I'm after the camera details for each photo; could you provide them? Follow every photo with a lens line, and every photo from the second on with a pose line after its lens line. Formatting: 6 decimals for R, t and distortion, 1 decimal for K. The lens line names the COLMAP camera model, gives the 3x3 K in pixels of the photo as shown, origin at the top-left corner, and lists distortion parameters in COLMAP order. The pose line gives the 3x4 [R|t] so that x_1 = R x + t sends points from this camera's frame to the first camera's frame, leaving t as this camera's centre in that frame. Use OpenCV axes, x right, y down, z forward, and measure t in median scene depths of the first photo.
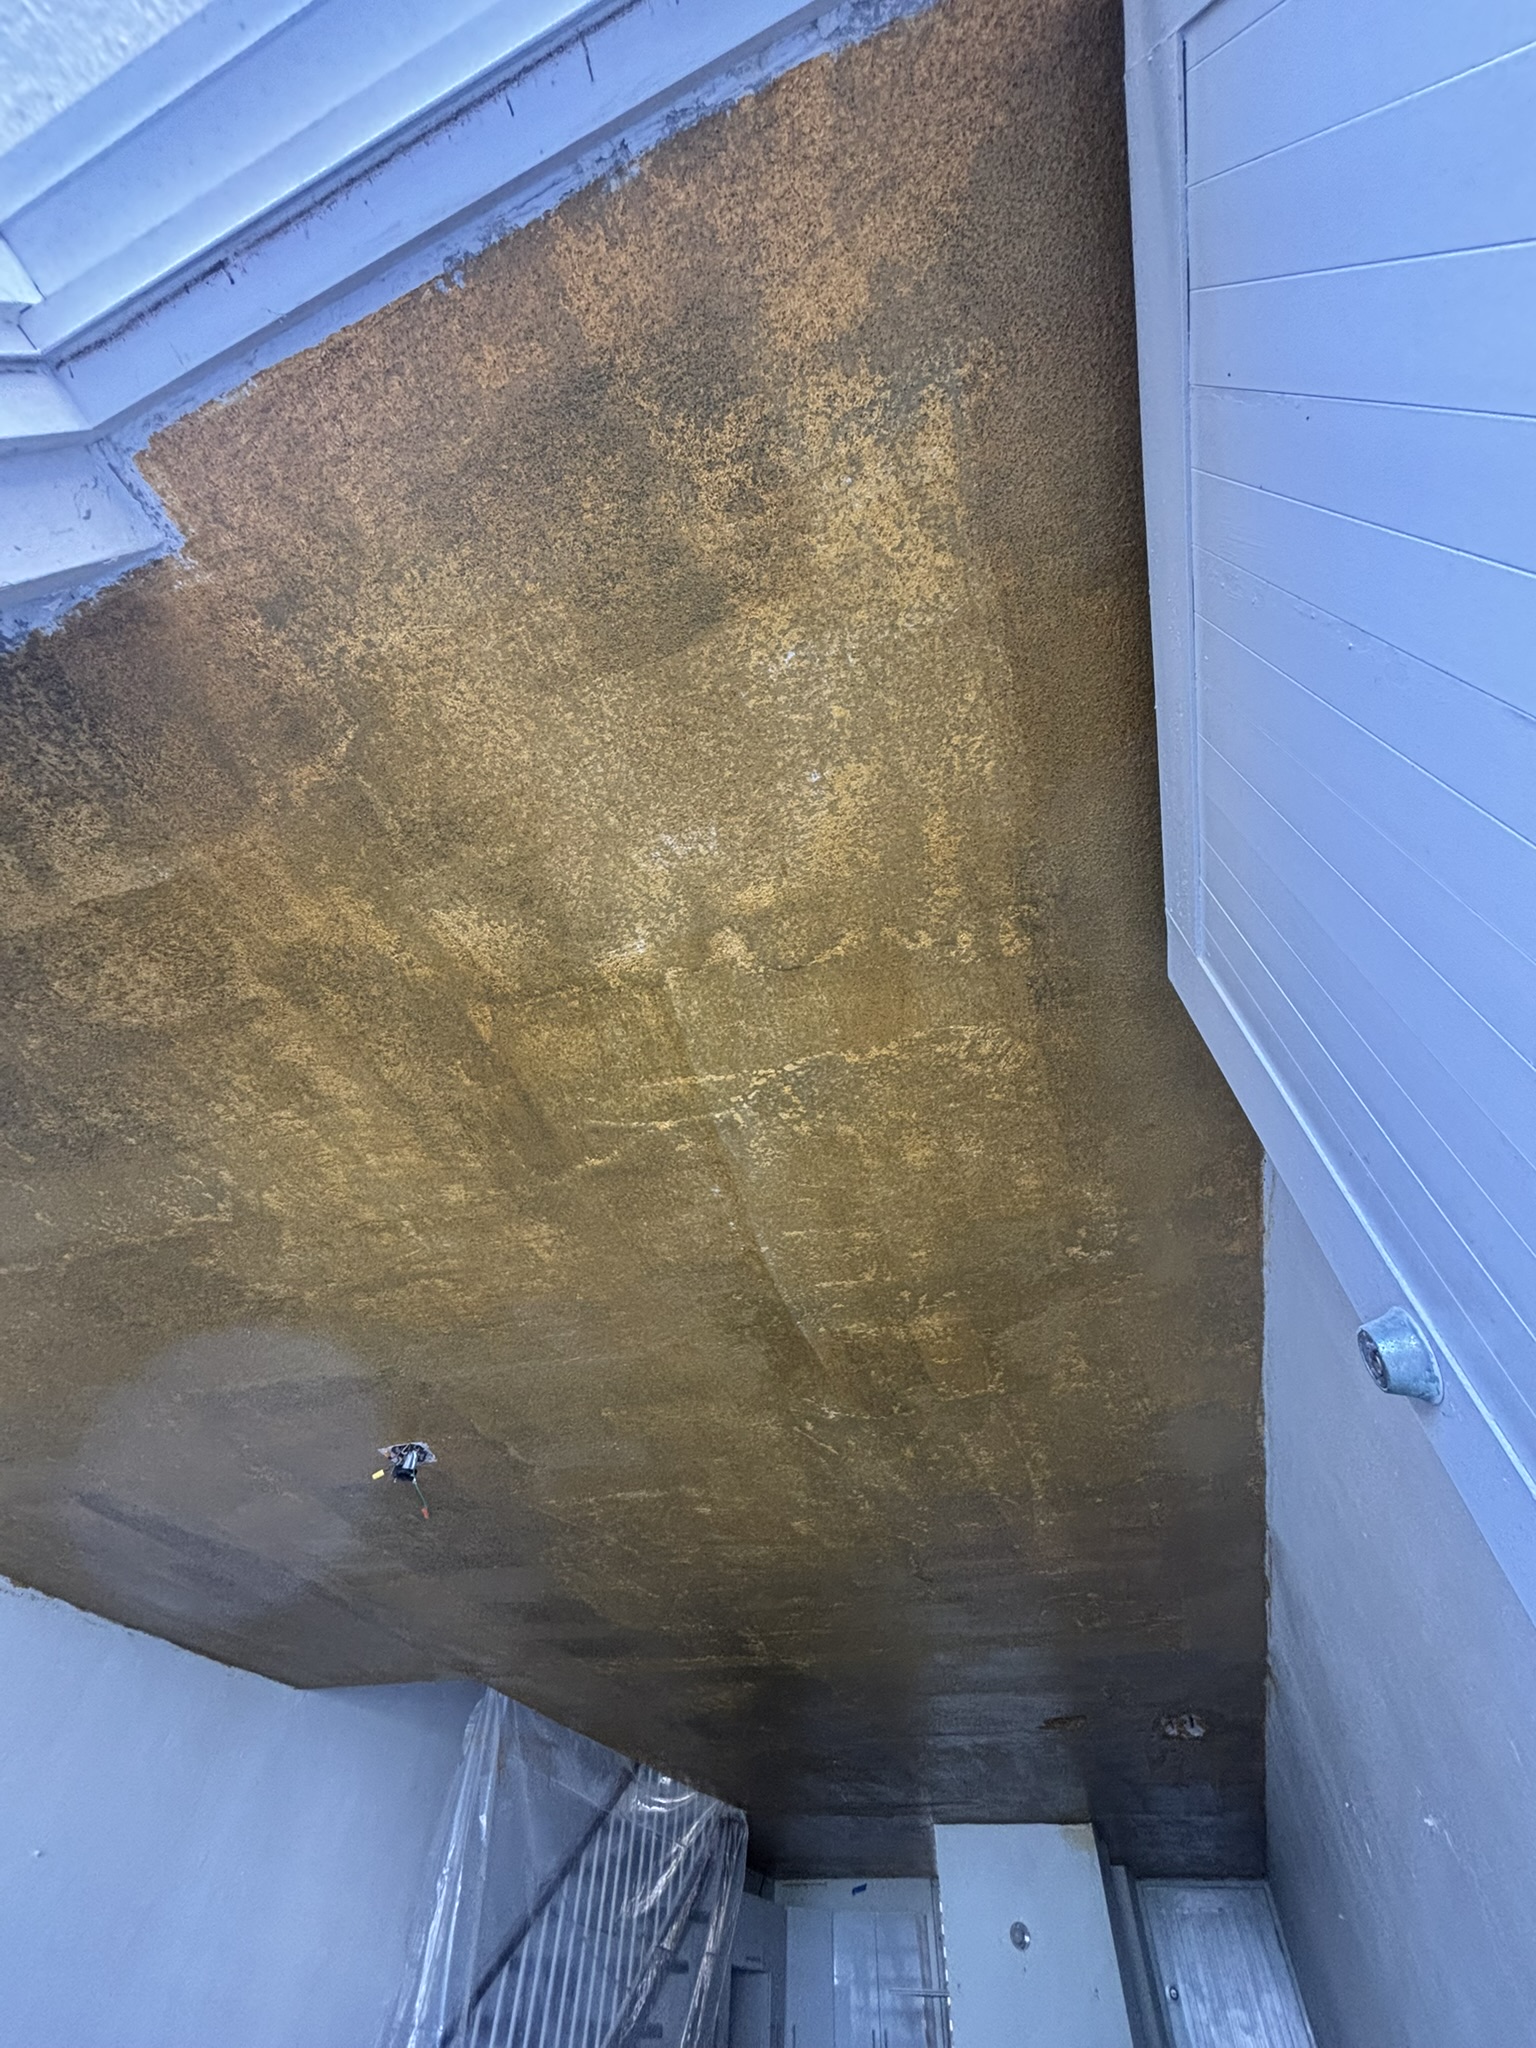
lens RADIAL K [[829.9, 0, 768.0], [0, 829.9, 1024.0], [0, 0, 1]] dist [0.000802, 0.000027]
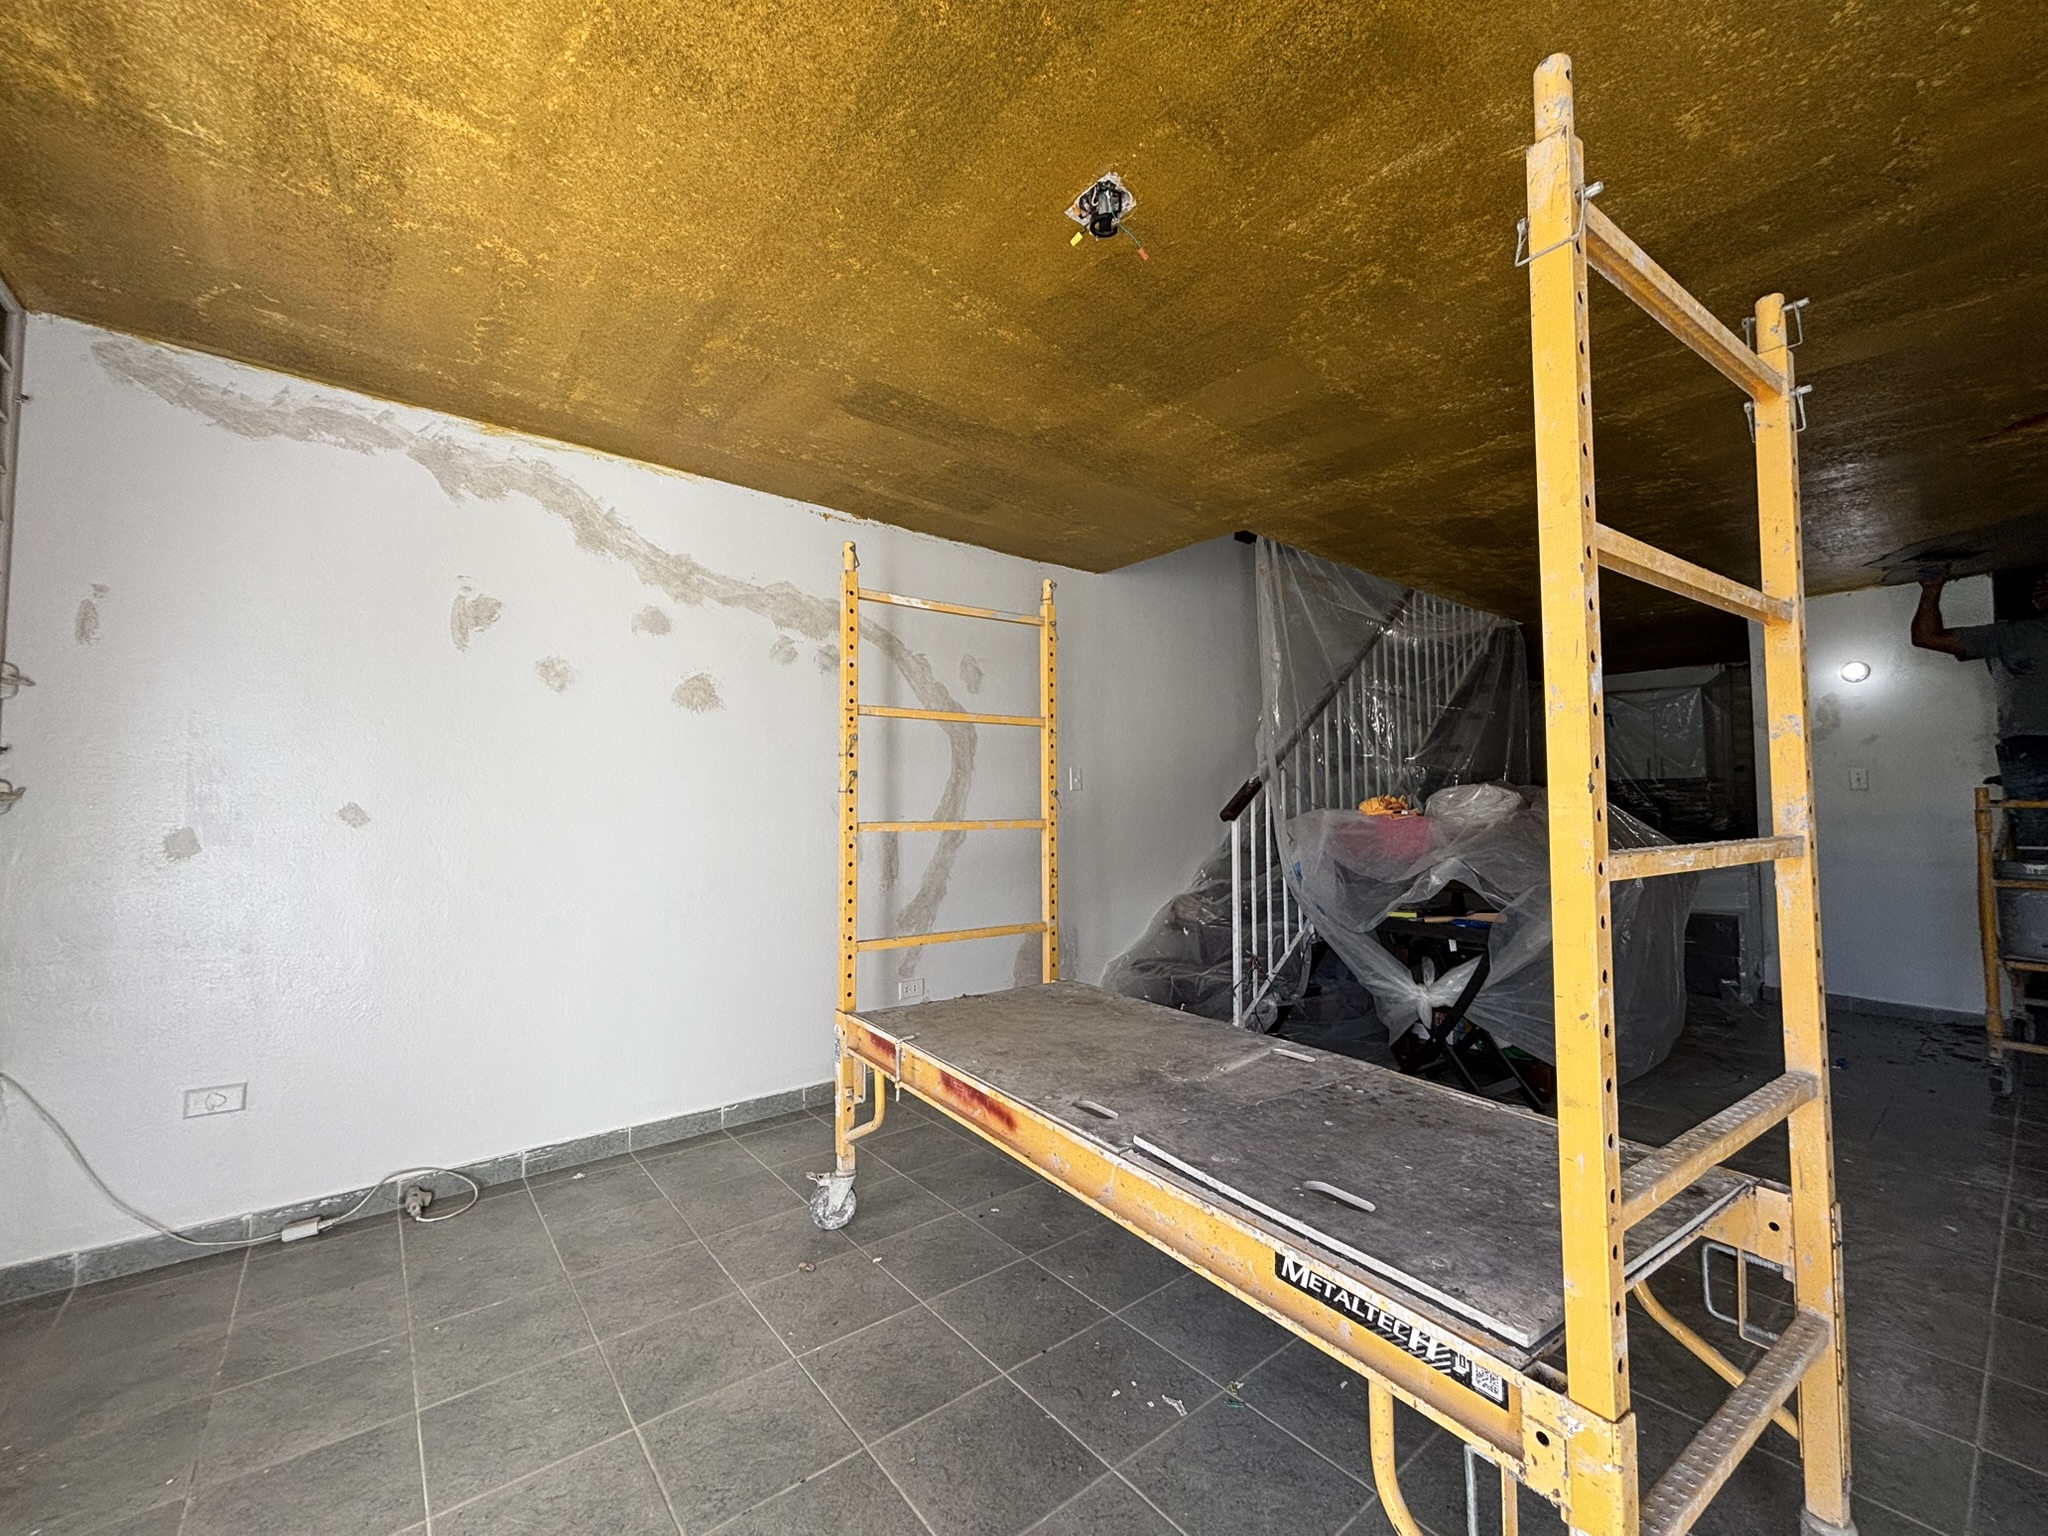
lens RADIAL K [[829.9, 0, 1024.0], [0, 829.9, 768.0], [0, 0, 1]] dist [0.000802, 0.000027]
pose [[0.859579, -0.058927, -0.507593, -0.087503], [0.415328, 0.659261, 0.626799, 0.251031], [0.297701, -0.749601, 0.591161, 0.064607]]
